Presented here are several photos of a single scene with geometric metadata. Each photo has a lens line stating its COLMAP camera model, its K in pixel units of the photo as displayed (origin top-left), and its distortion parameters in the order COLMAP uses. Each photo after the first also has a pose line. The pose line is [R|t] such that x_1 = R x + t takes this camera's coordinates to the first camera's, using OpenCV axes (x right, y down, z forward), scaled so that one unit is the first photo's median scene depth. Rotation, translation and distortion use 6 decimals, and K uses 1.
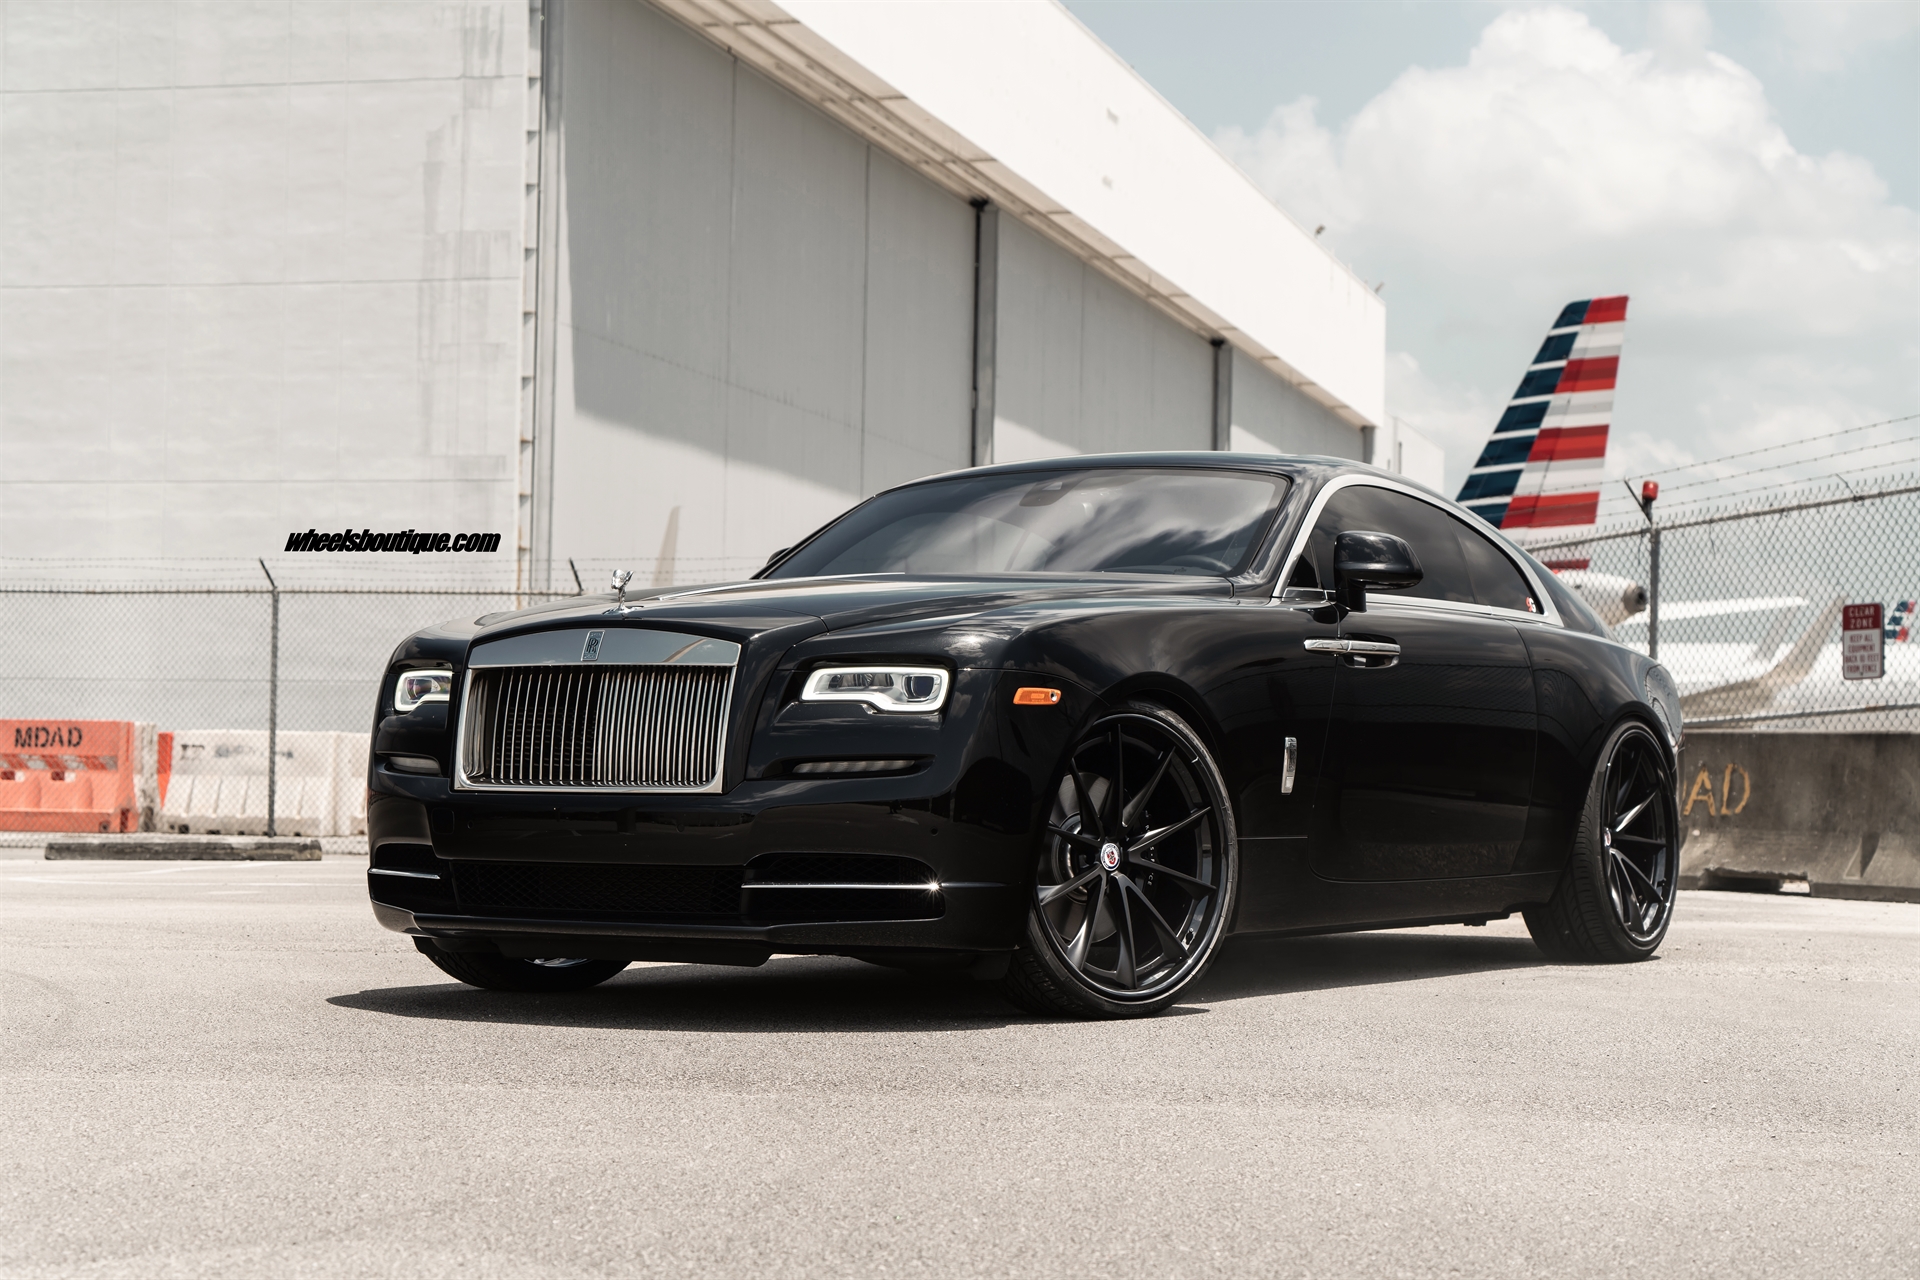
lens RADIAL K [[3683.5, 0, 978.5], [0, 3683.5, 630.1], [0, 0, 1]] dist [0.133766, 0.000000]
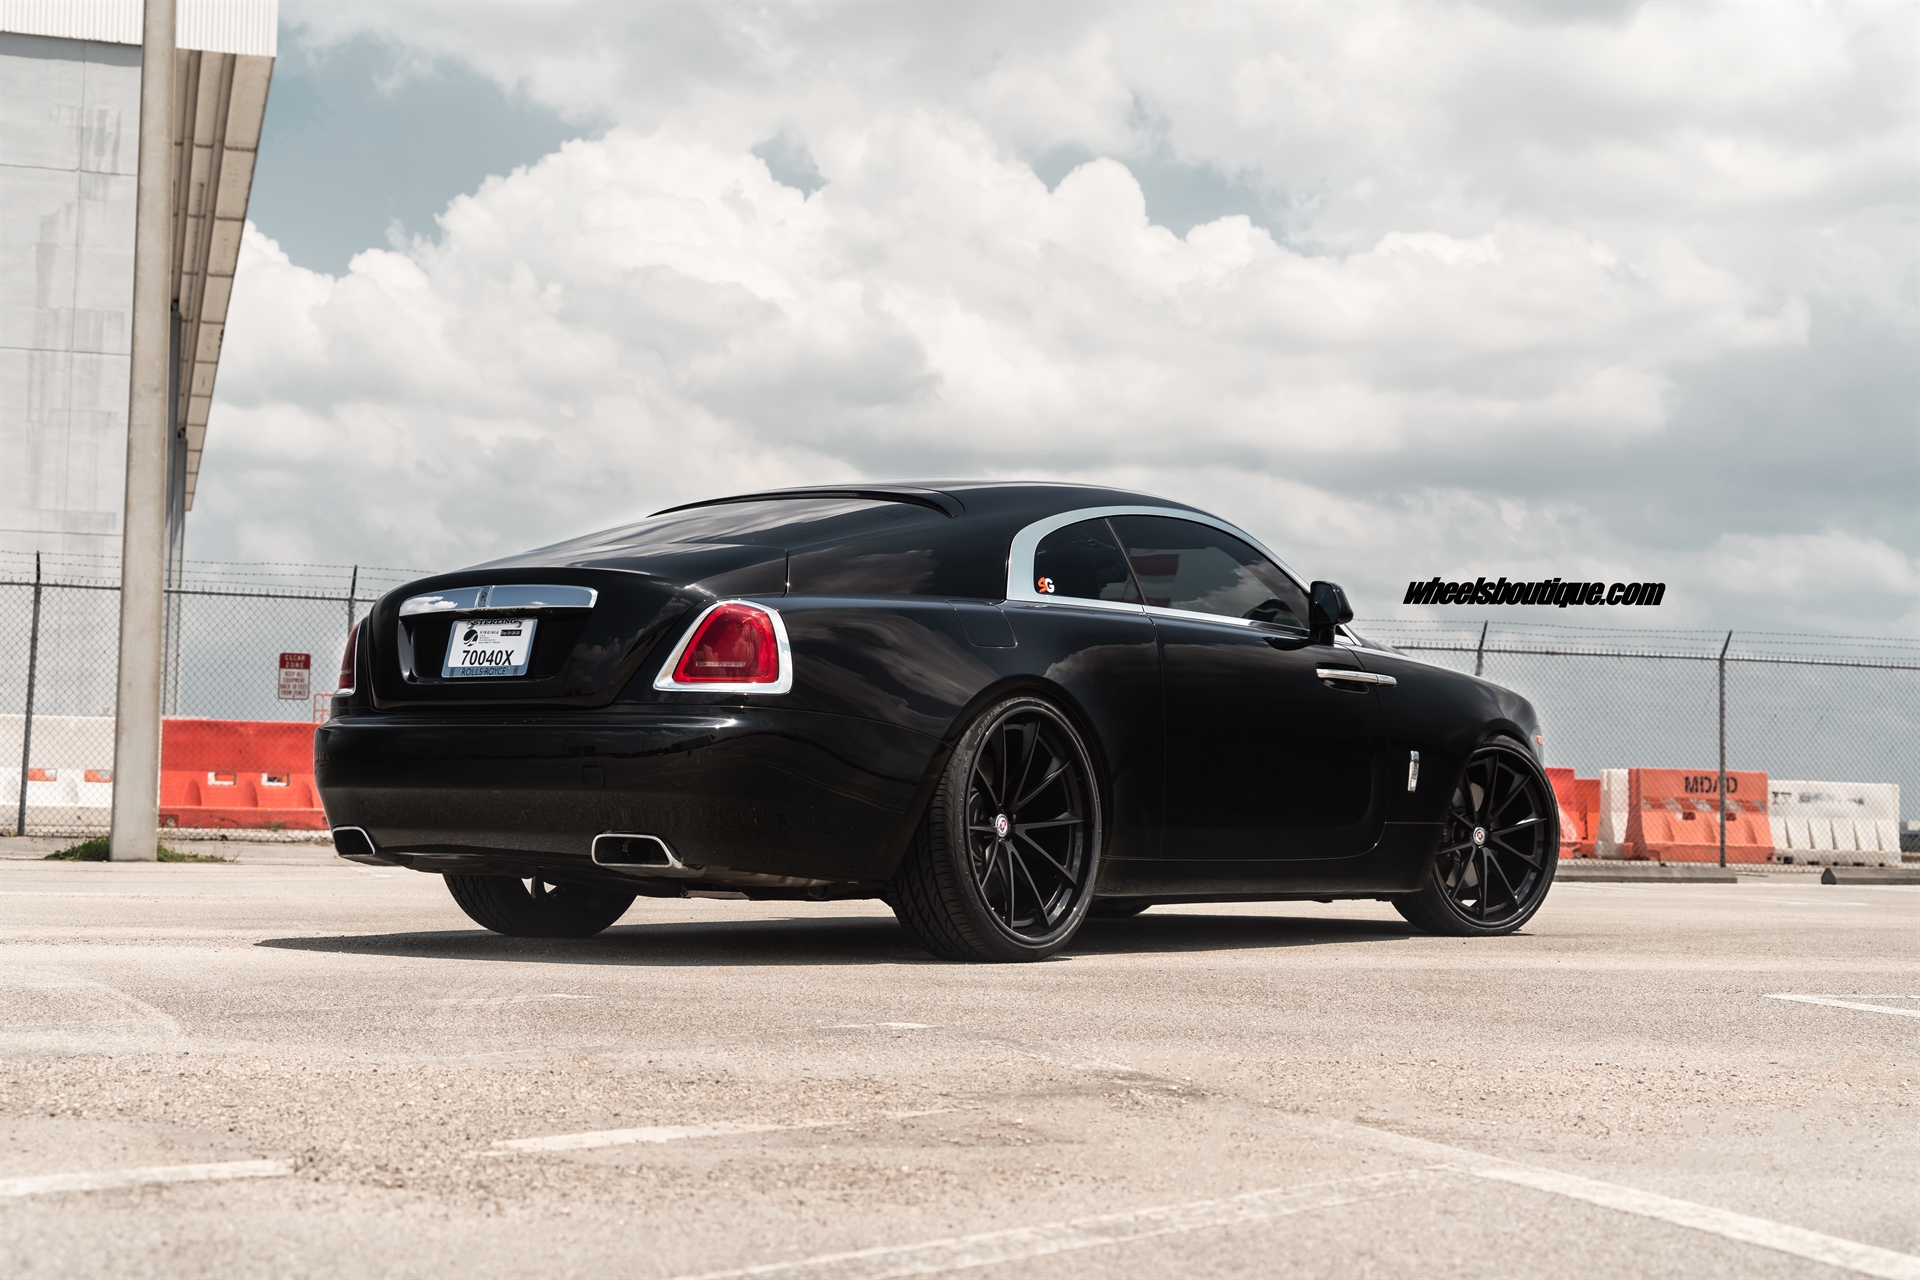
lens RADIAL K [[2853.1, 0, 968.9], [0, 2853.1, 623.0], [0, 0, 1]] dist [0.074856, 0.000000]
pose [[0.848462, 0.037188, 0.527948, -0.442653], [-0.026237, 0.999257, -0.028221, 0.004231], [-0.528605, 0.010093, 0.848808, 0.157378]]
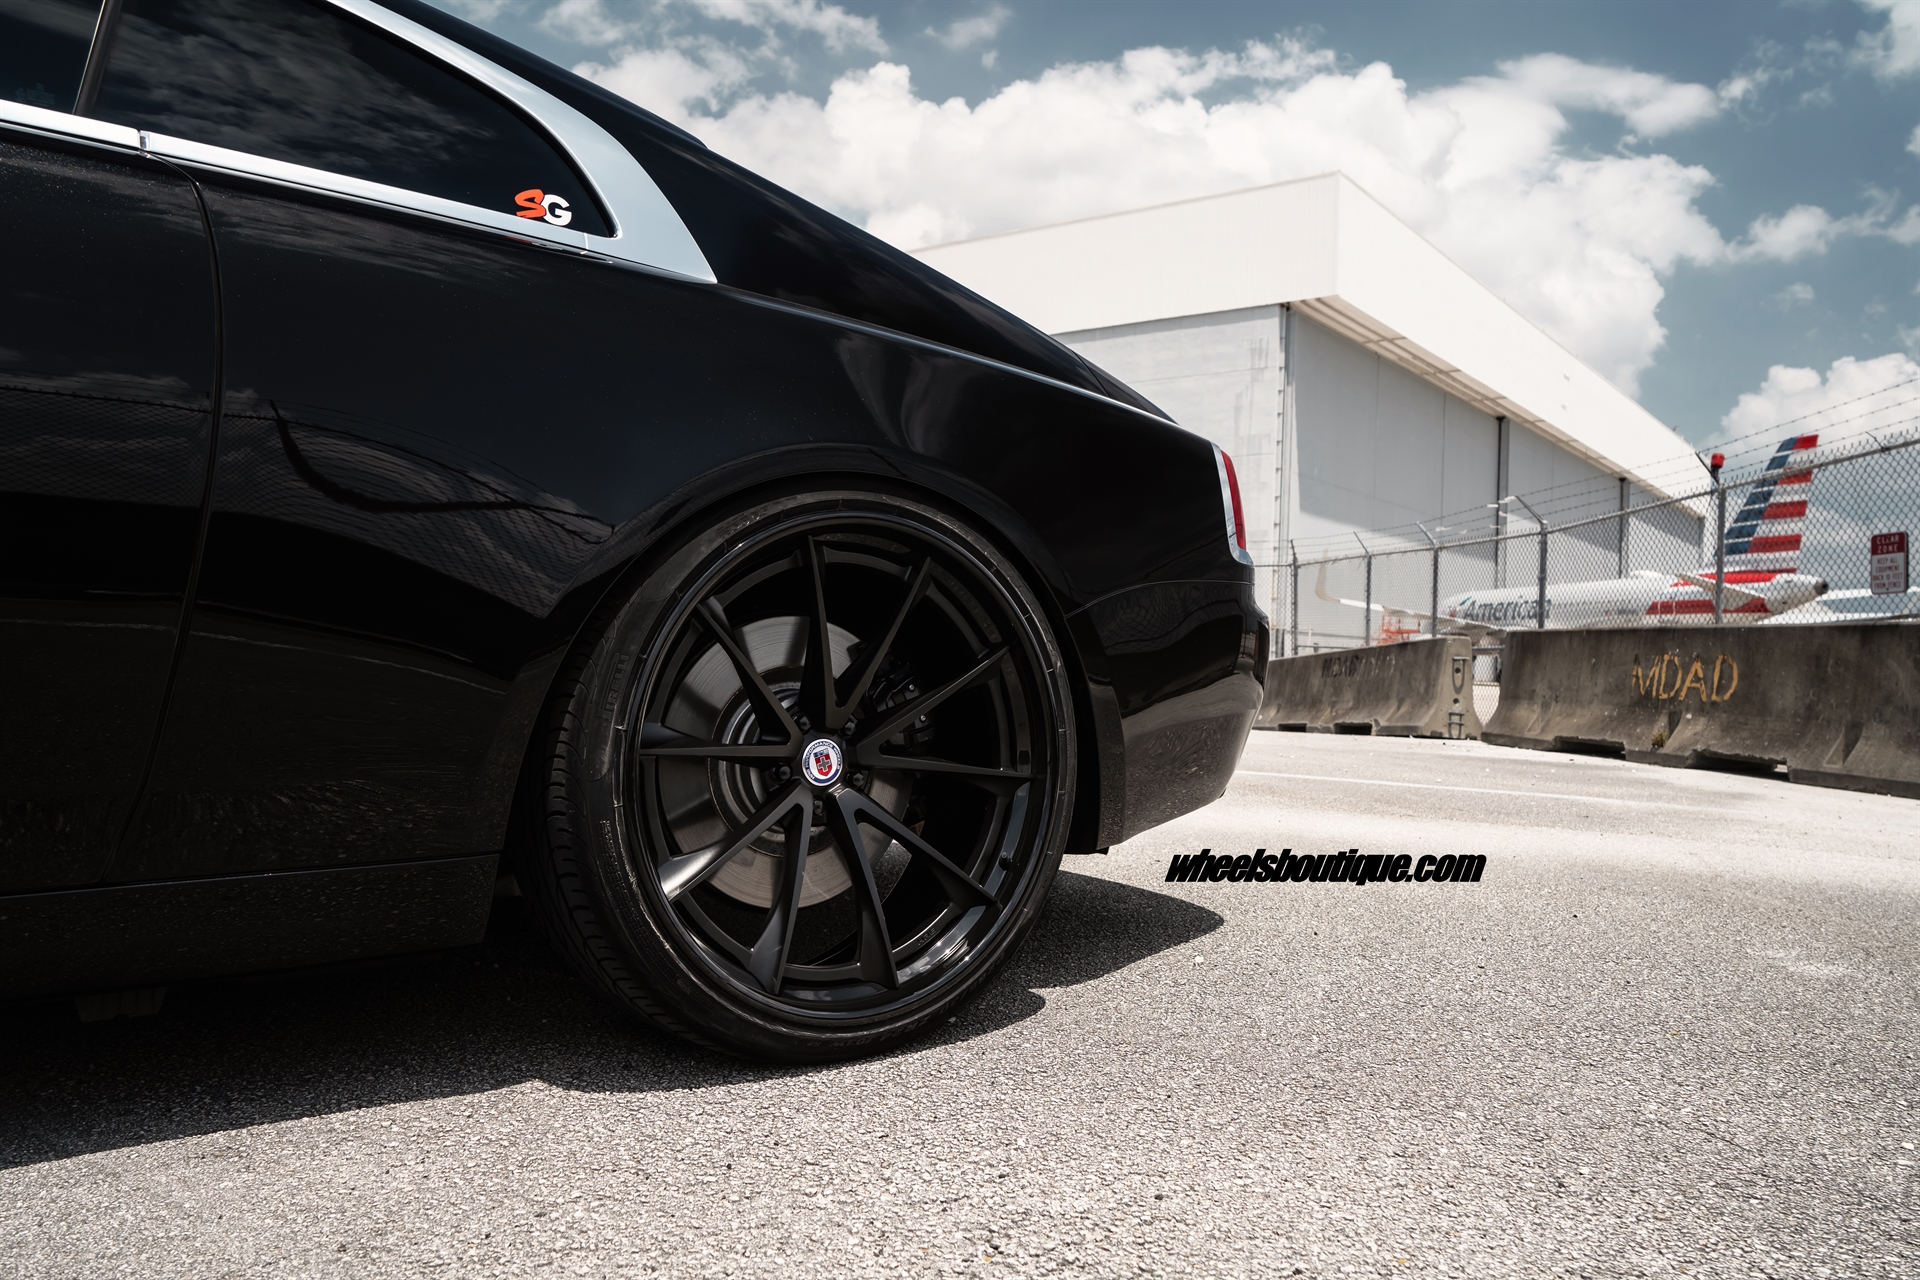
lens RADIAL K [[1425.8, 0, 979.4], [0, 1425.8, 623.0], [0, 0, 1]] dist [0.010853, 0.003462]
pose [[0.931924, 0.004016, -0.362631, 0.034394], [-0.001327, 0.999970, 0.007662, 0.005324], [0.362650, -0.006659, 0.931901, 0.118138]]
